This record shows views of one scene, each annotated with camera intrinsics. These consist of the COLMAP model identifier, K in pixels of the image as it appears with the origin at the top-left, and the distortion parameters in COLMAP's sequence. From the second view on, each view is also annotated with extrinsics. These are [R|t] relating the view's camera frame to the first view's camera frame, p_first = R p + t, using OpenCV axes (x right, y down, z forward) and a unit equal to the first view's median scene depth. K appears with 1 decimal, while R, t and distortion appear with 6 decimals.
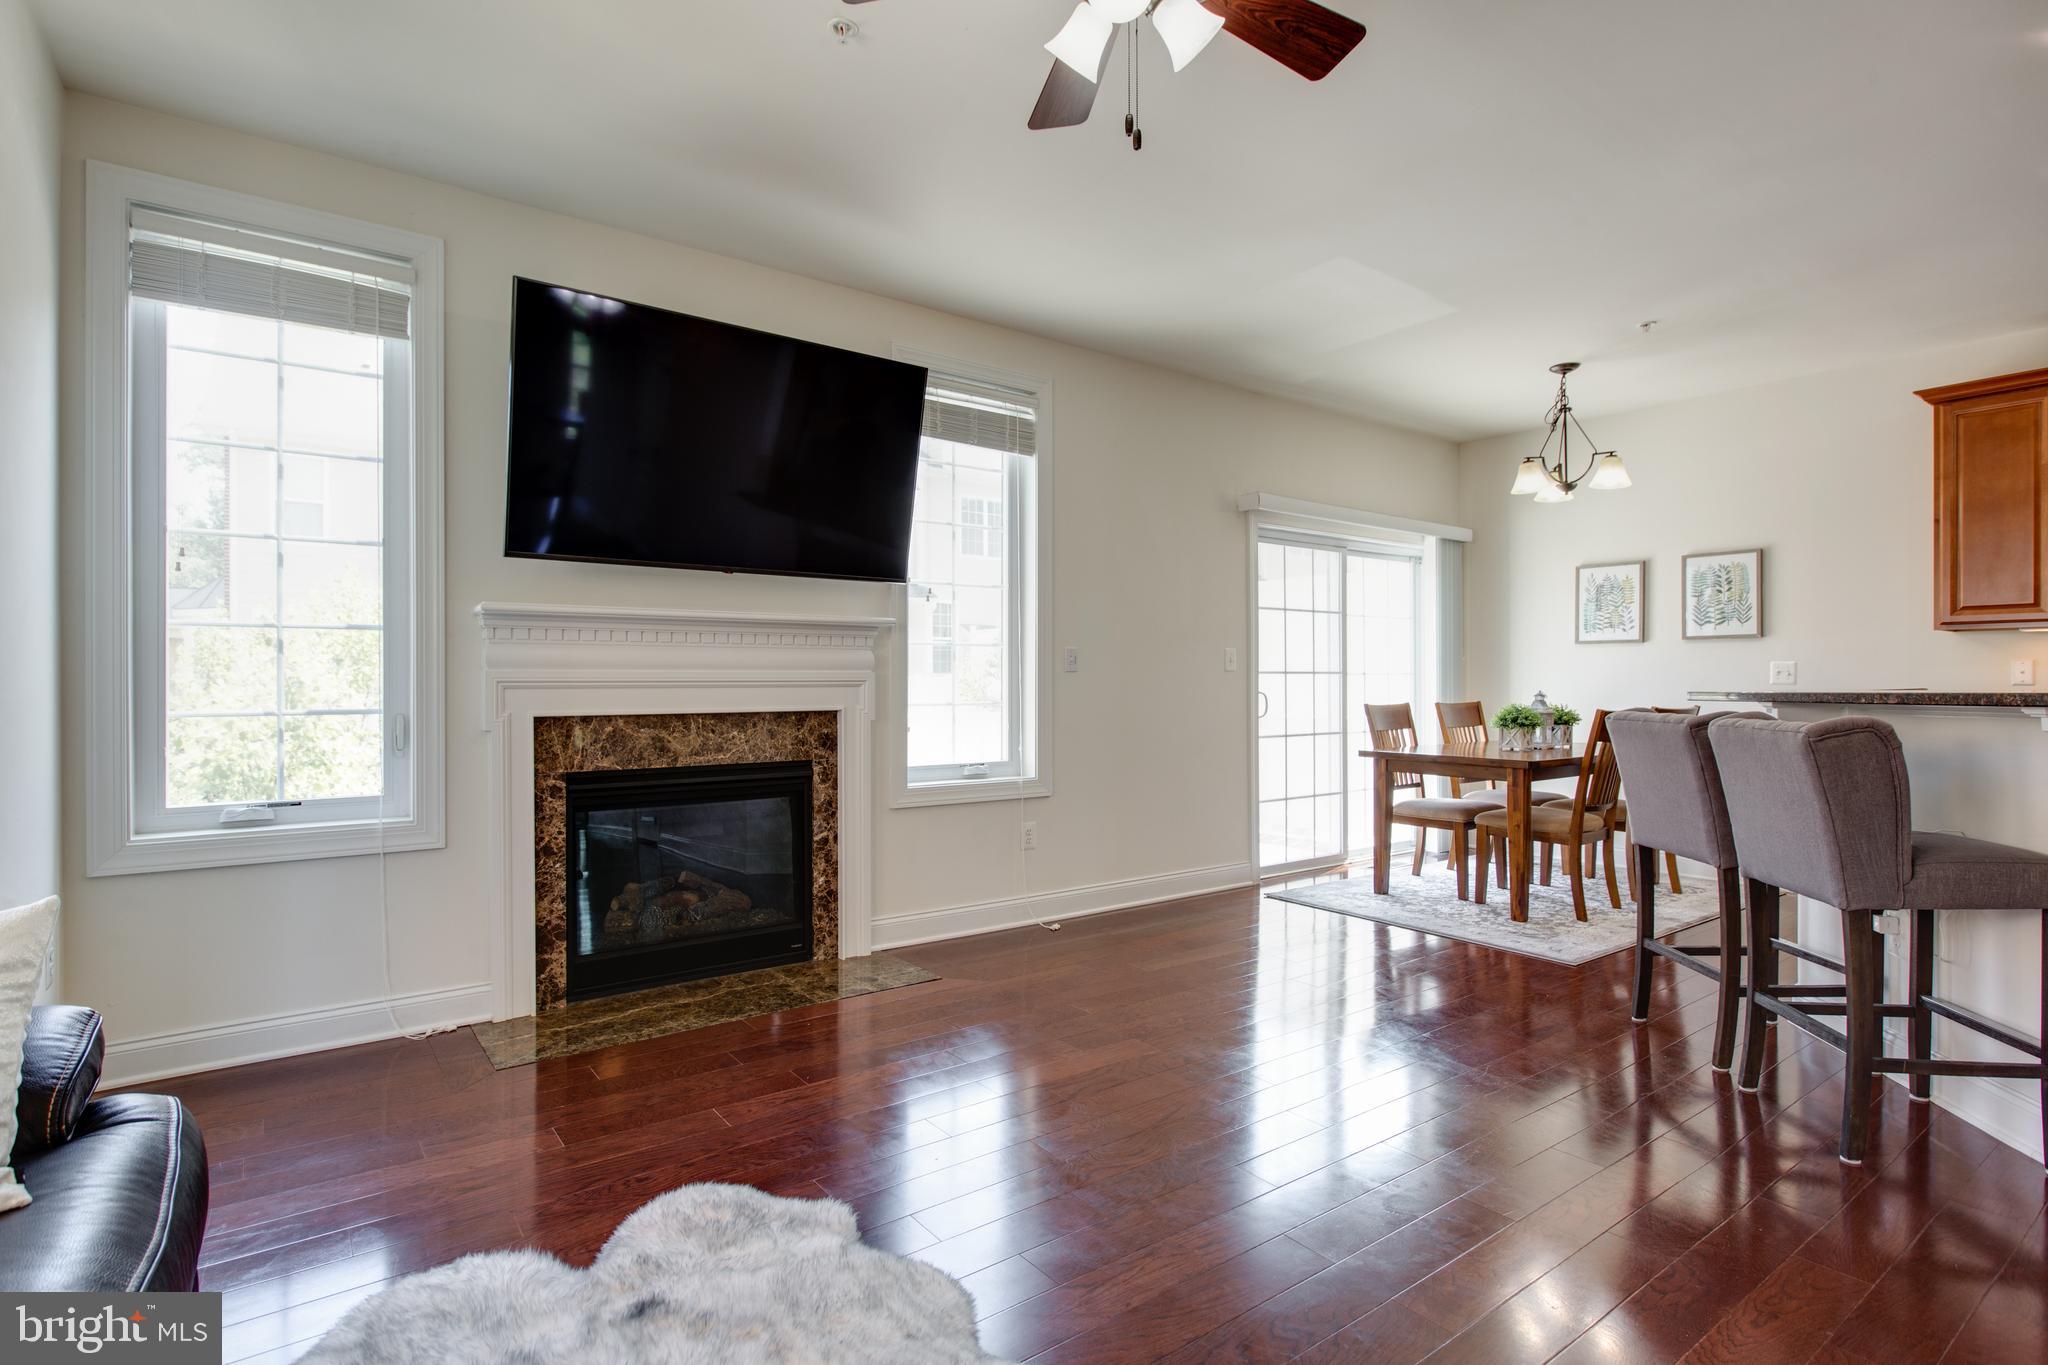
lens RADIAL K [[1006.8, 0, 988.9], [0, 1006.8, 686.0], [0, 0, 1]] dist [-0.012283, -0.000610]
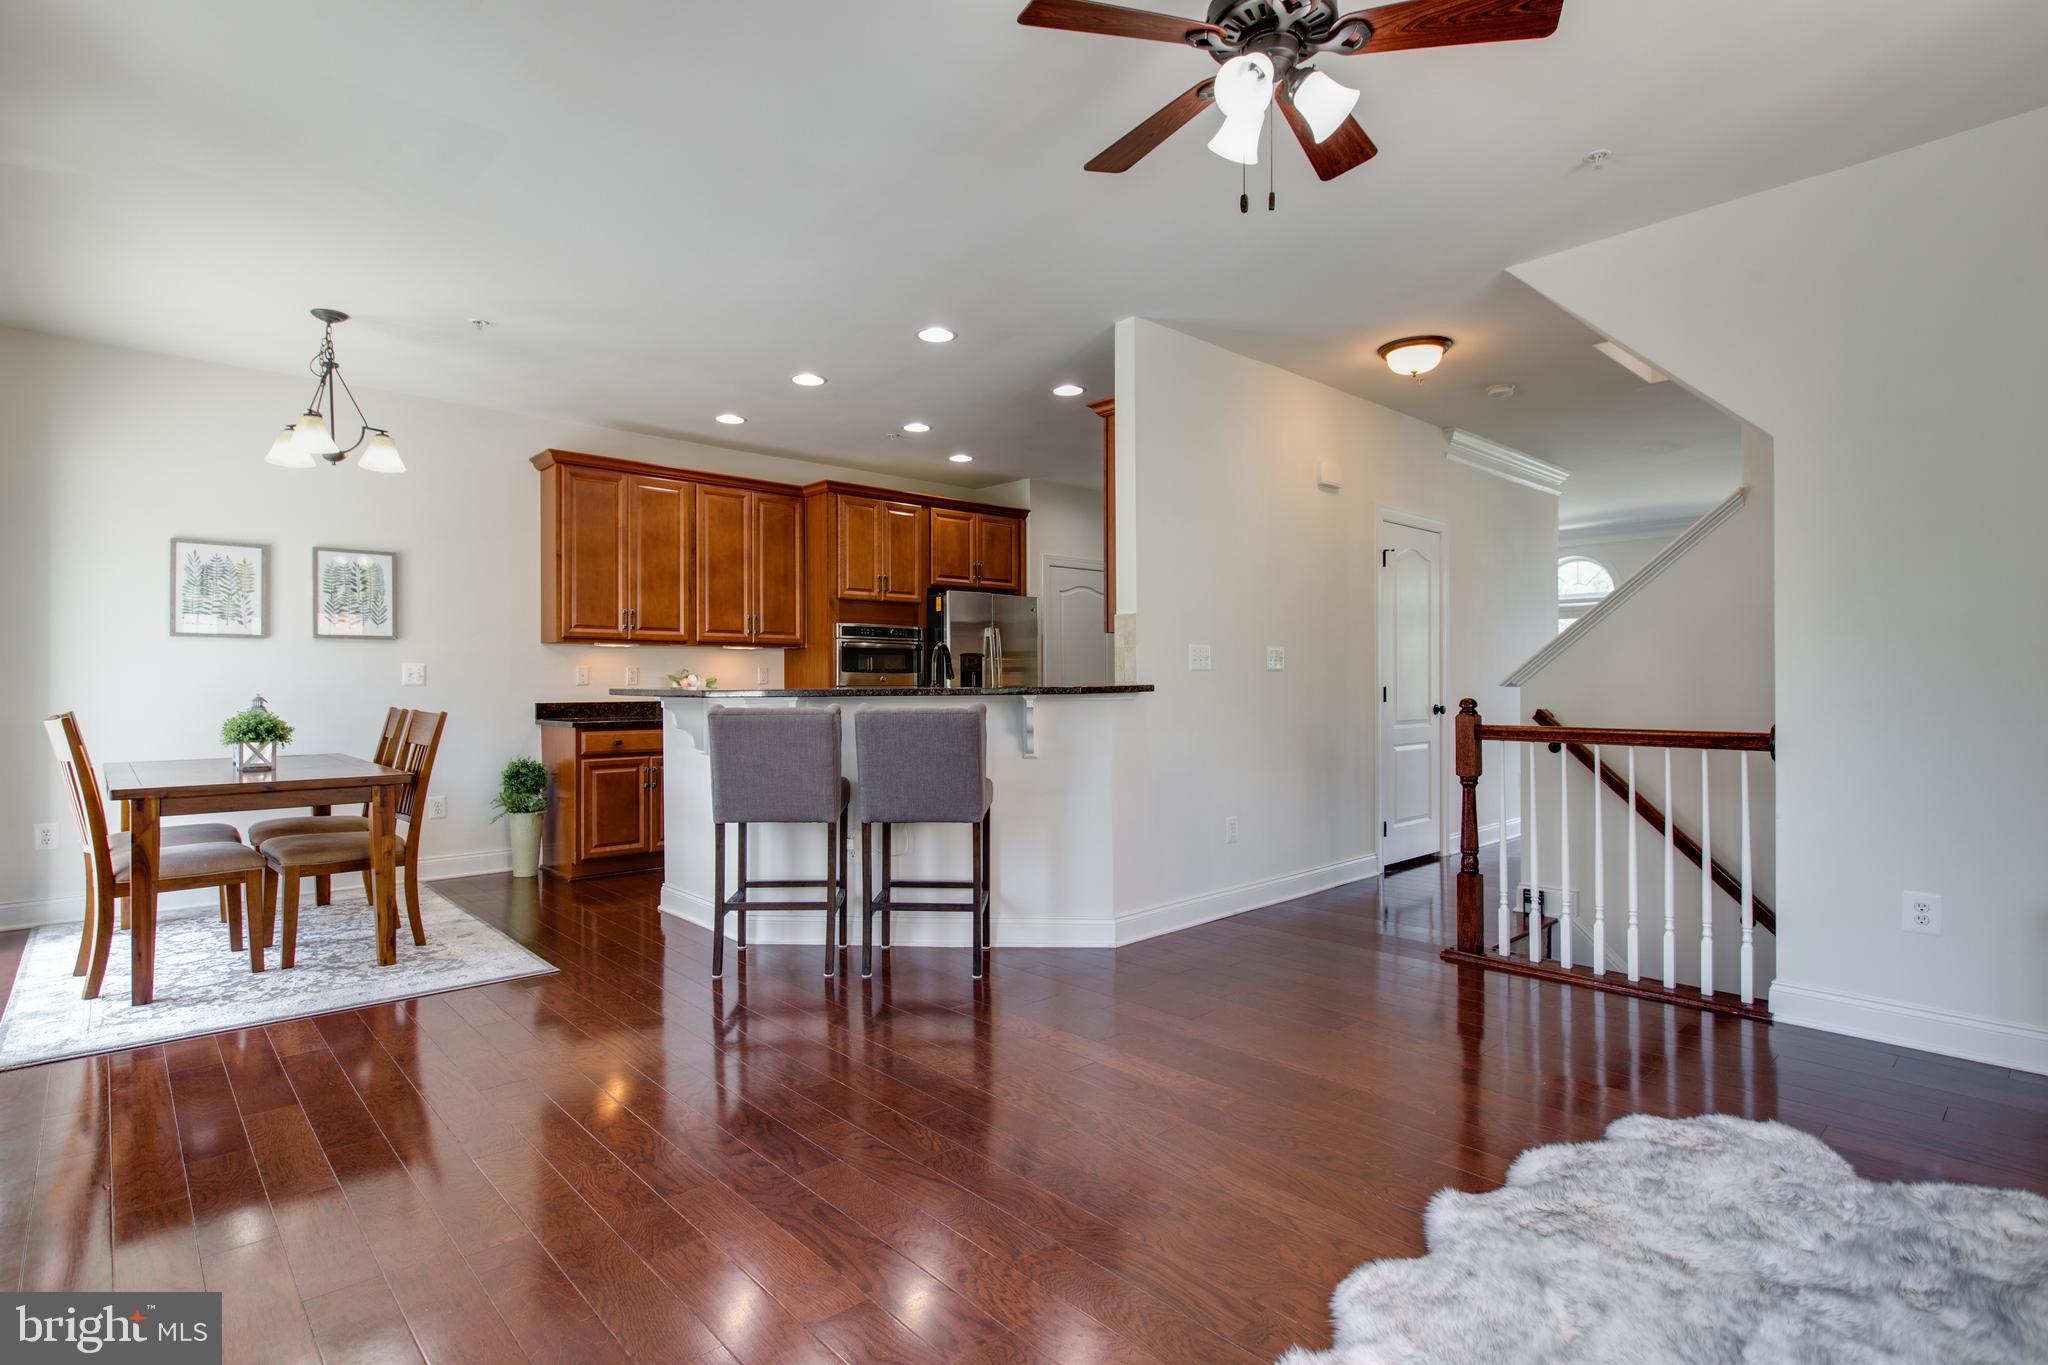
lens RADIAL K [[1006.8, 0, 1032.6], [0, 1006.8, 687.8], [0, 0, 1]] dist [-0.012283, -0.000610]
pose [[-0.134716, -0.003929, 0.990876, -0.448084], [0.007300, 0.999961, 0.004958, 0.000817], [-0.990857, 0.007901, -0.134682, 0.662415]]
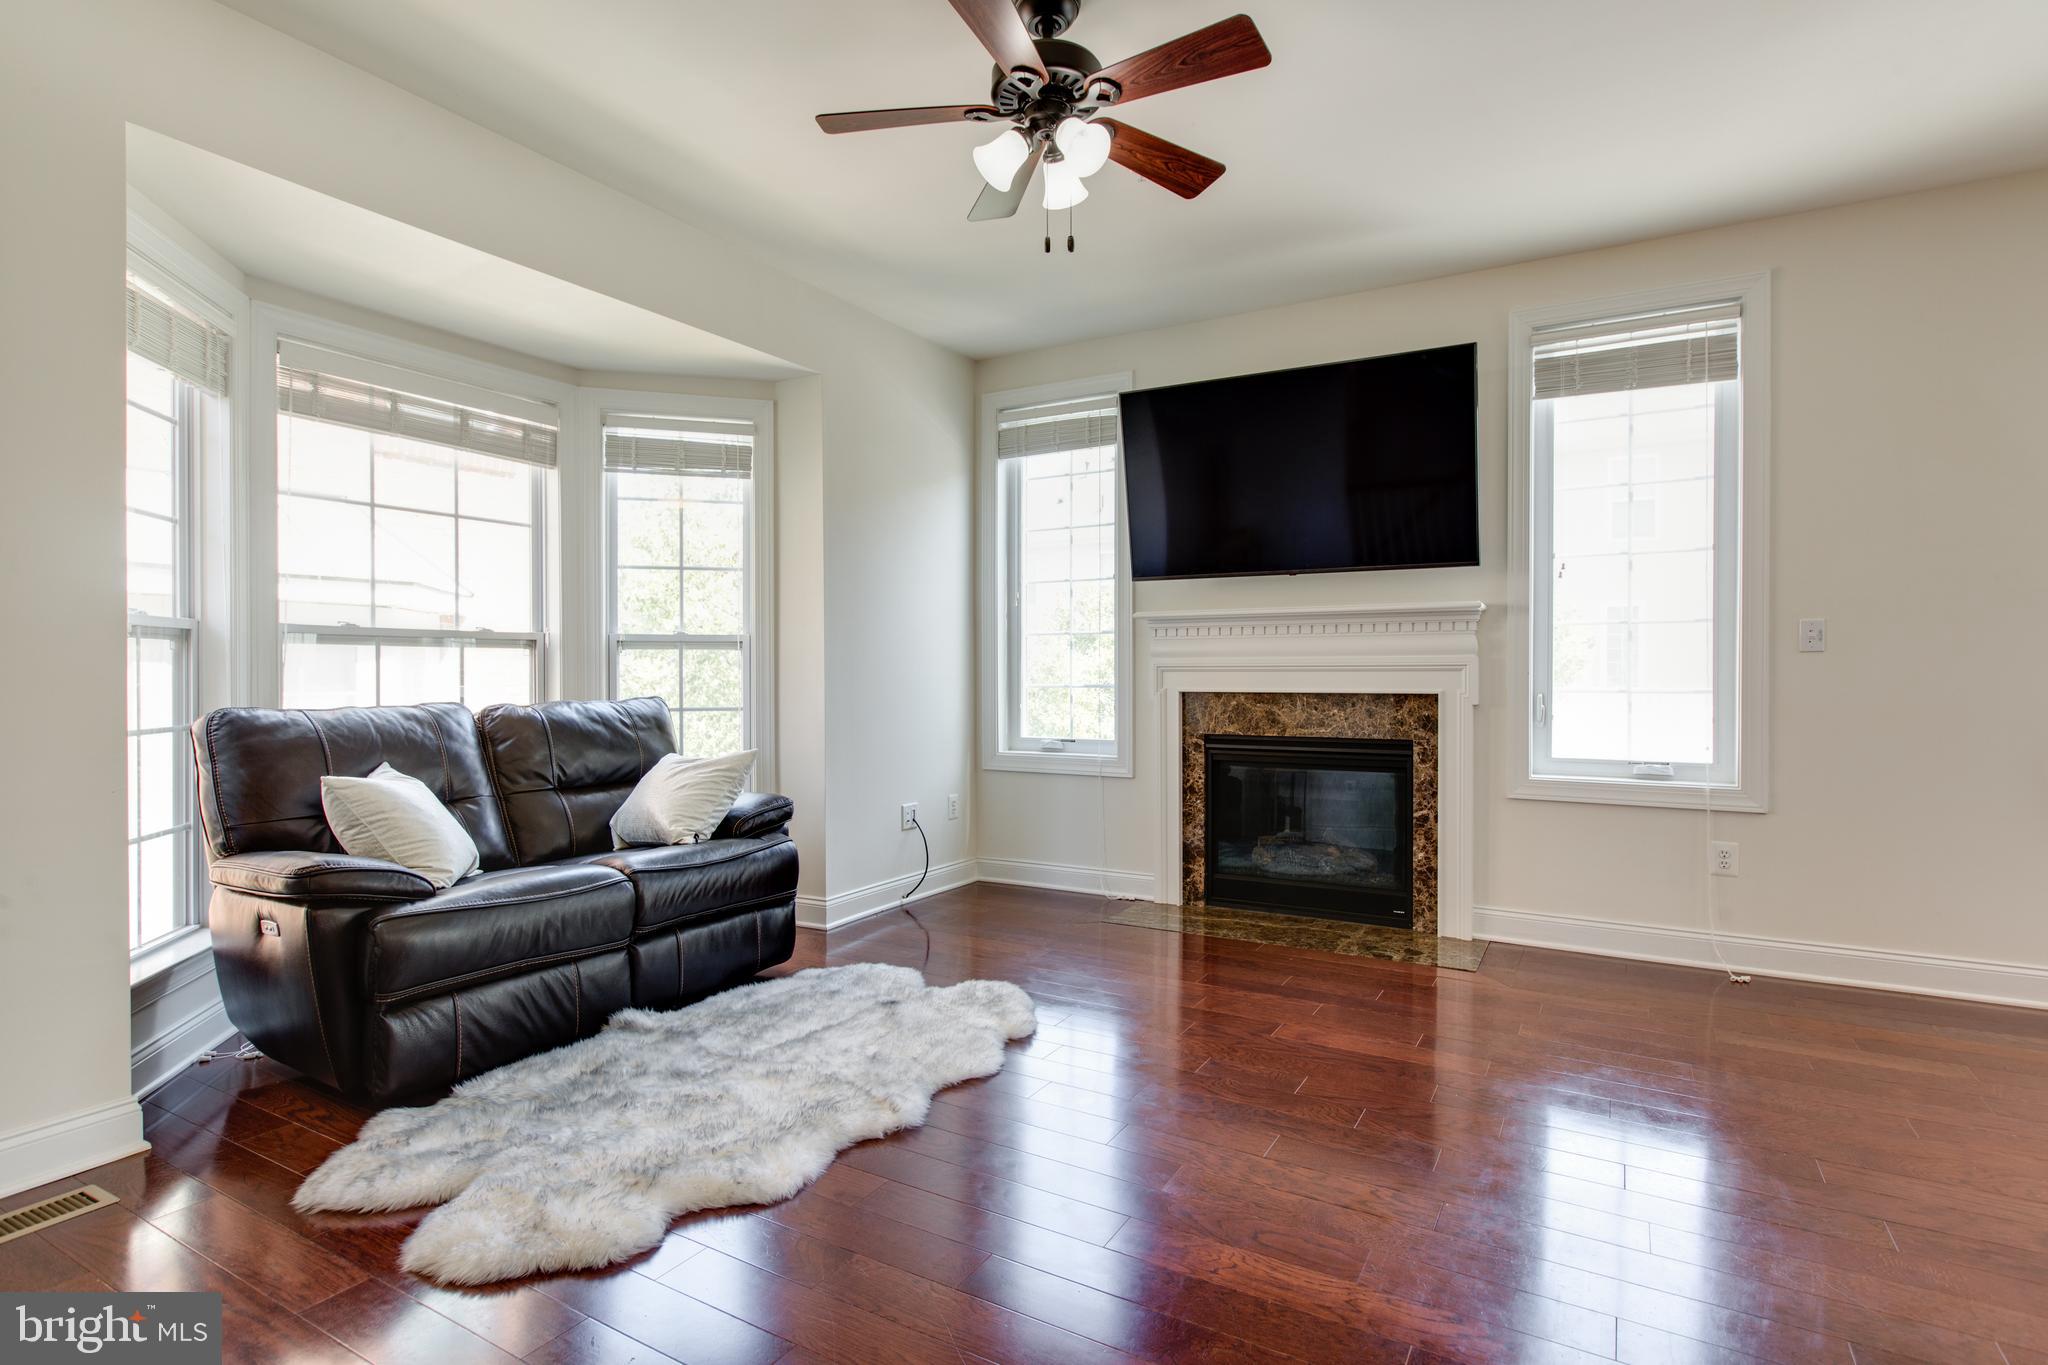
lens RADIAL K [[1006.8, 0, 1029.0], [0, 1006.8, 678.0], [0, 0, 1]] dist [-0.012283, -0.000610]
pose [[0.405890, 0.007333, -0.913893, 0.624417], [-0.002285, 0.999973, 0.007008, 0.001698], [0.913919, -0.000756, 0.405896, 0.203032]]
